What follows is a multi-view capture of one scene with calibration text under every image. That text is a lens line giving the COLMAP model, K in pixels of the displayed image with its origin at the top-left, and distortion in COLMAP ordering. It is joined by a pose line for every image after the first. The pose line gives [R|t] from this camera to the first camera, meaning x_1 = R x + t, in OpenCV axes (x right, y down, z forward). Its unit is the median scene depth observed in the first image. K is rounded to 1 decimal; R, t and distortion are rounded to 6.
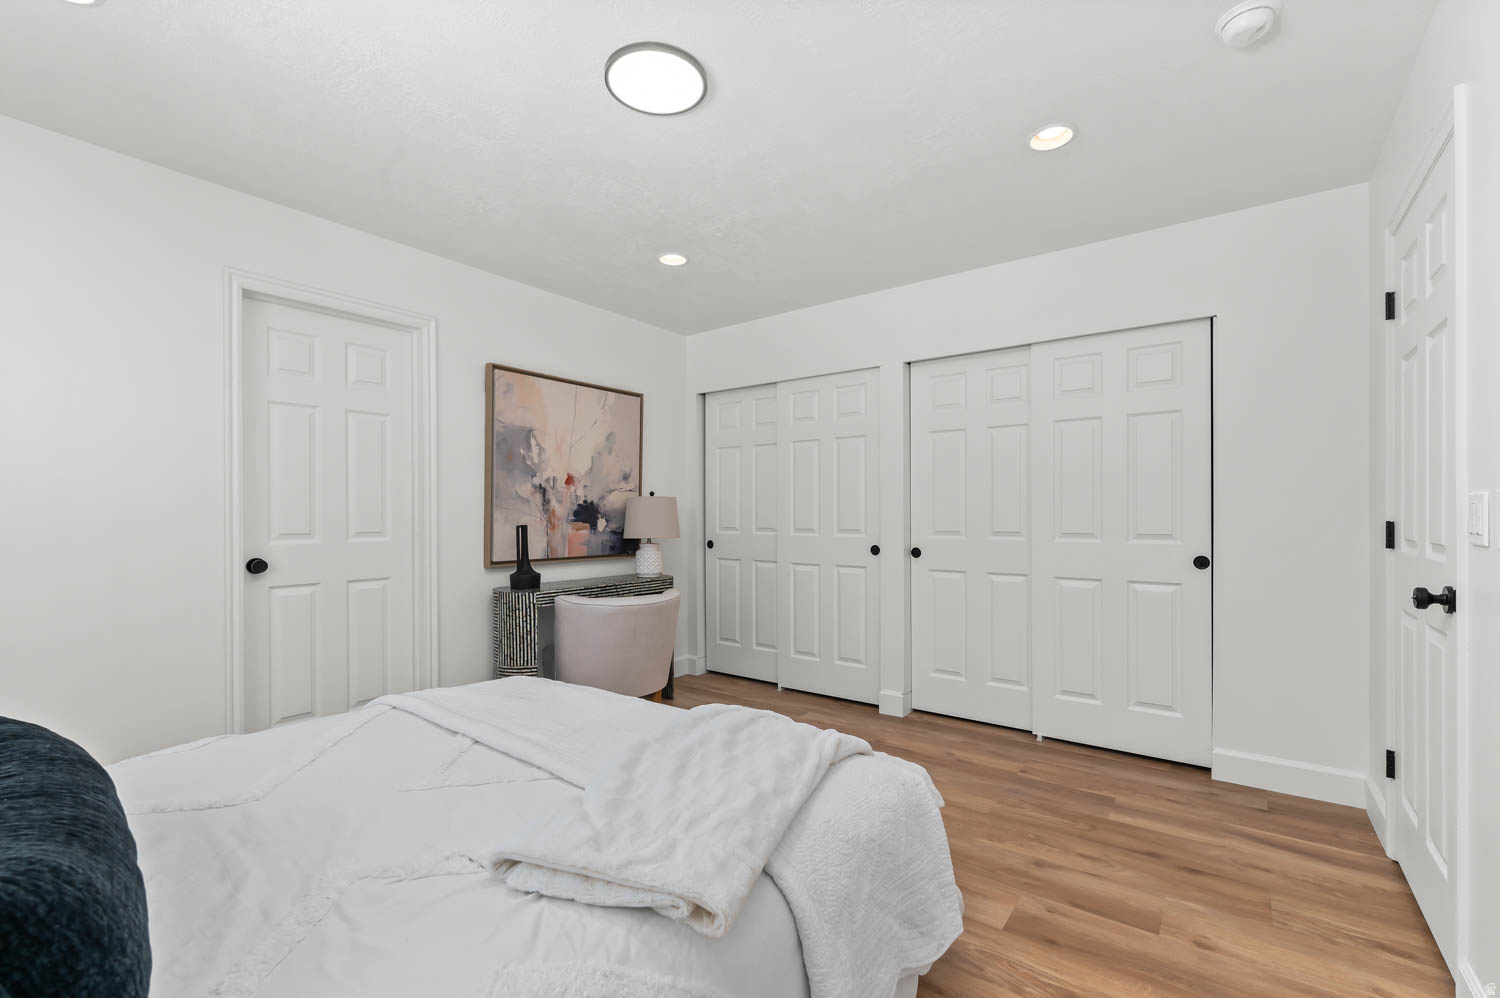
lens RADIAL K [[646.7, 0, 755.6], [0, 646.7, 514.4], [0, 0, 1]] dist [0.000313, 0.000346]
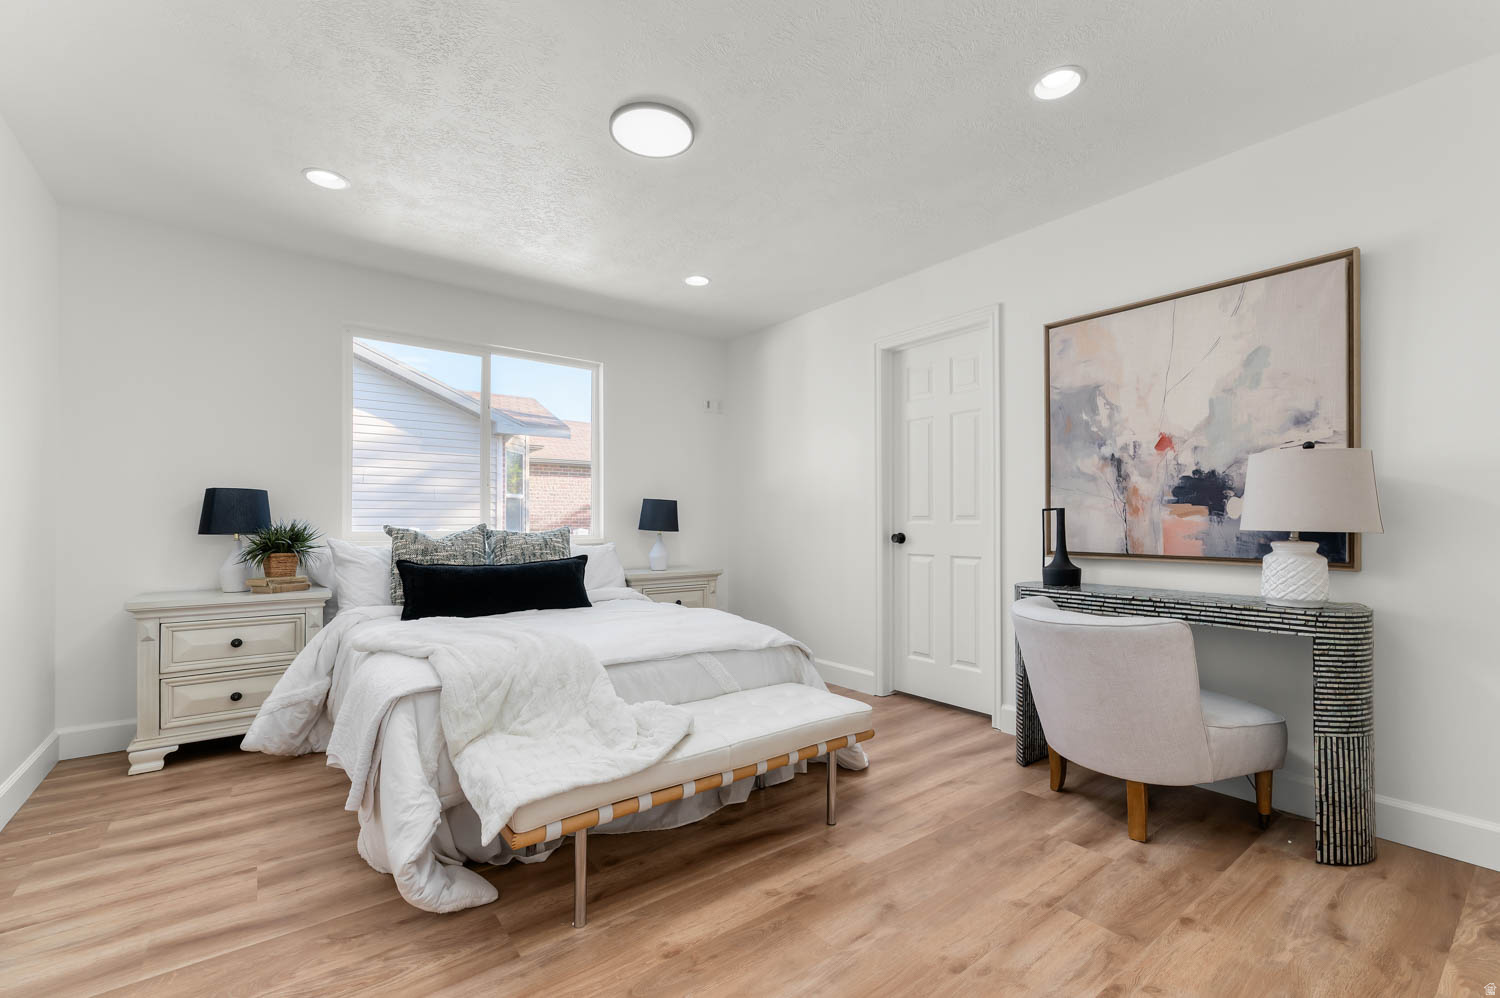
lens RADIAL K [[646.7, 0, 757.0], [0, 646.7, 501.3], [0, 0, 1]] dist [0.000313, 0.000346]
pose [[-0.270641, -0.014111, -0.962577, 0.498198], [0.017373, 0.999658, -0.019539, 0.015217], [0.962523, -0.022010, -0.270304, 0.788268]]
